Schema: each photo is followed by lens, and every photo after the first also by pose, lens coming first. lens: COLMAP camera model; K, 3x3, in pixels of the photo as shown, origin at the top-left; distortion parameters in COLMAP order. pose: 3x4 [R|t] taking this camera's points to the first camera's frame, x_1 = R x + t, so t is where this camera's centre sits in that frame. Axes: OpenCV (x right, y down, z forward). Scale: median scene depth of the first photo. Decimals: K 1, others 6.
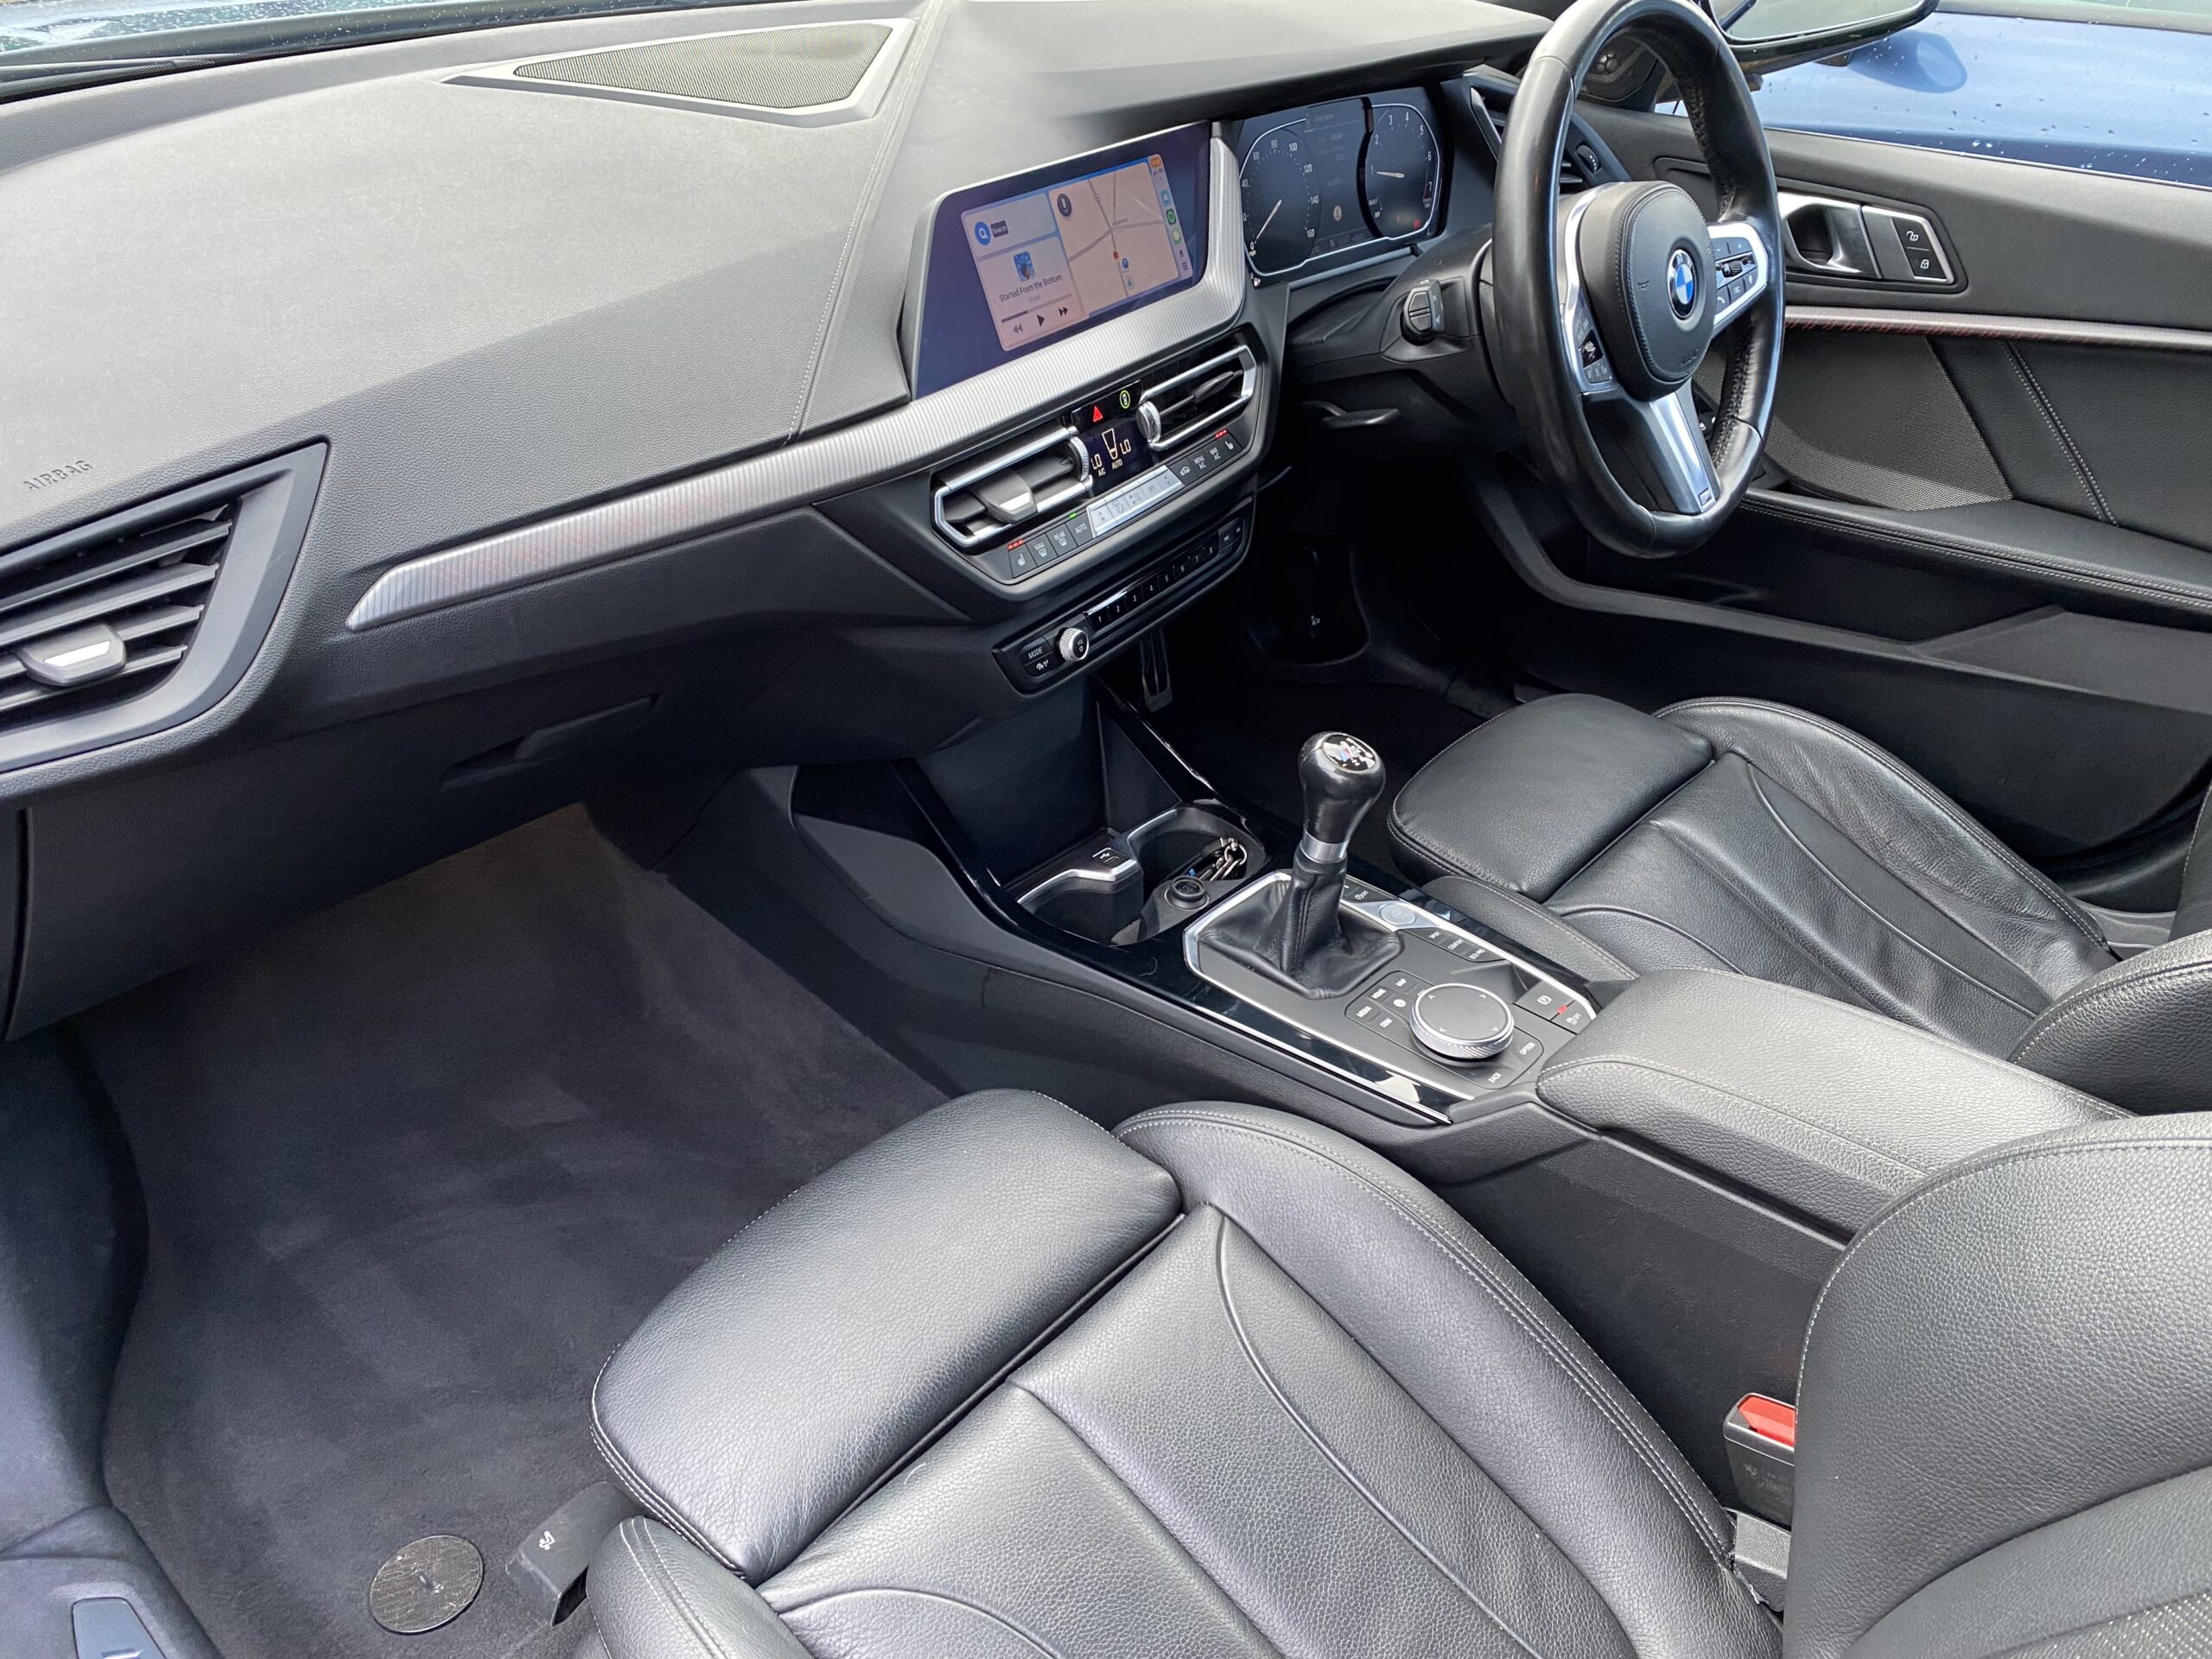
lens RADIAL K [[1697.0, 0, 1098.8], [0, 1697.0, 812.0], [0, 0, 1]] dist [0.023715, -0.023519]
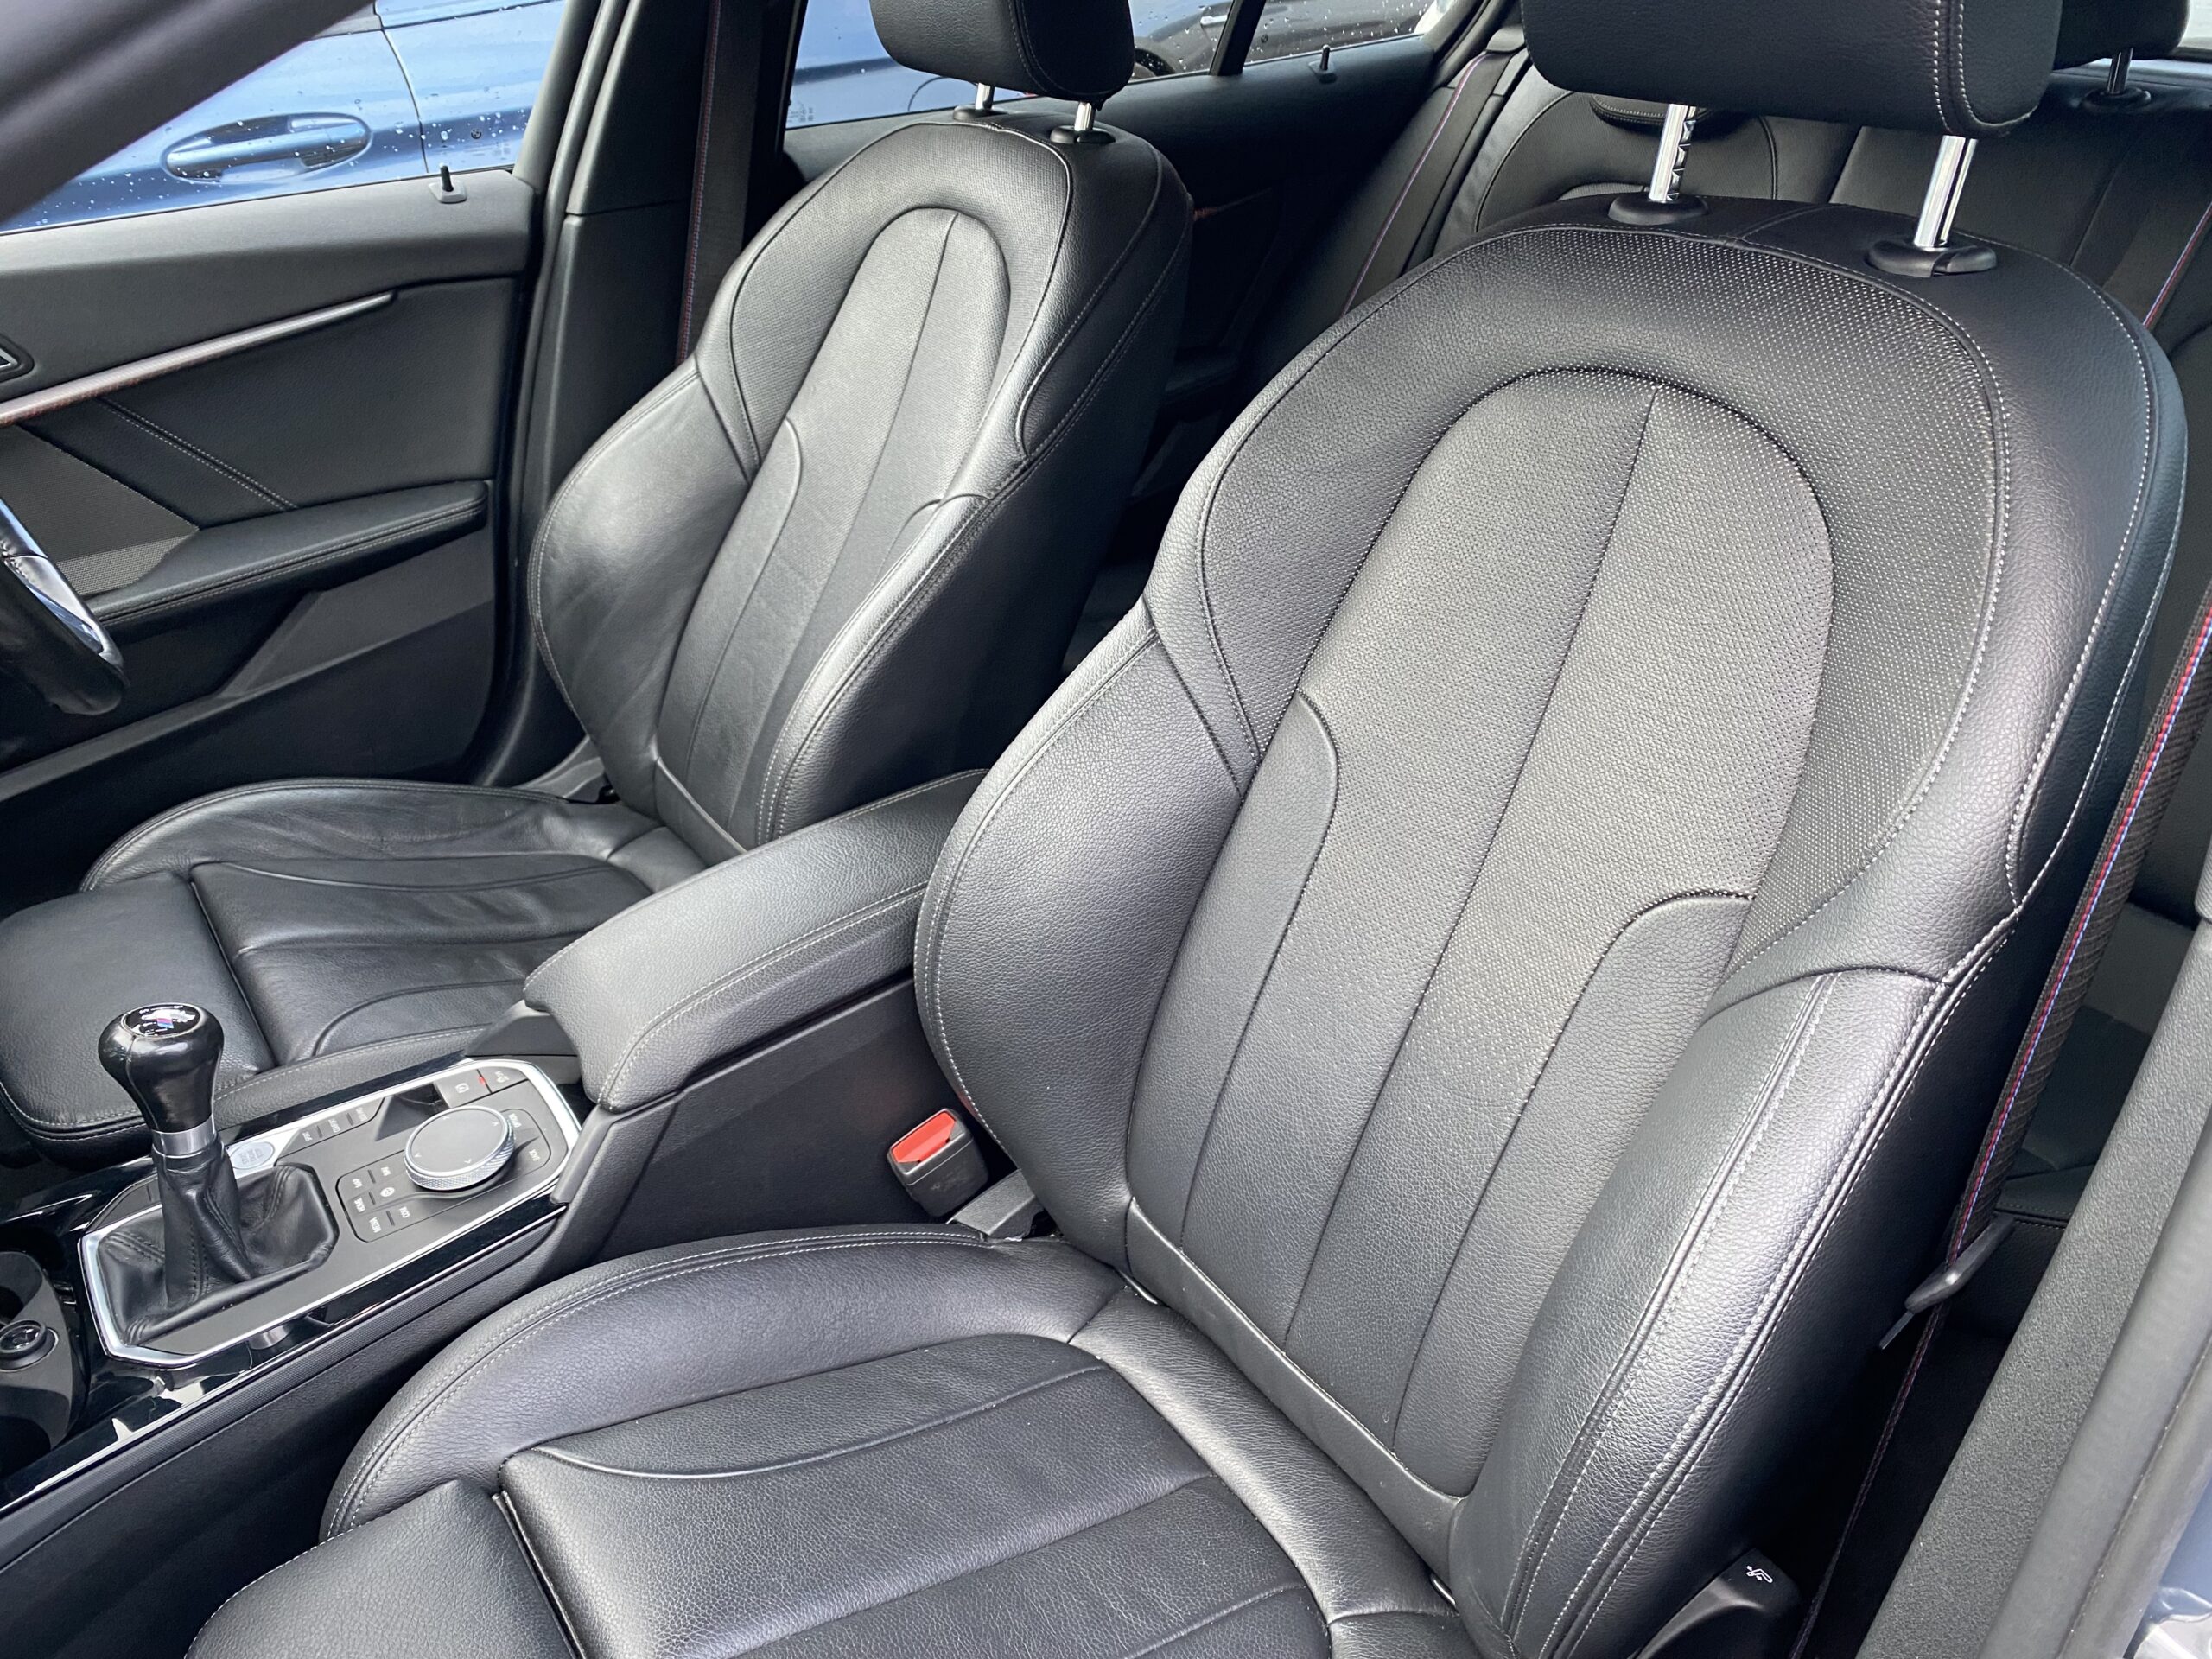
lens RADIAL K [[1697.0, 0, 1098.8], [0, 1697.0, 812.0], [0, 0, 1]] dist [0.023715, -0.023519]
pose [[0.218798, -0.522702, 0.823960, -0.364440], [0.544520, 0.766117, 0.341413, -0.139072], [-0.809707, 0.373962, 0.452247, 0.198928]]
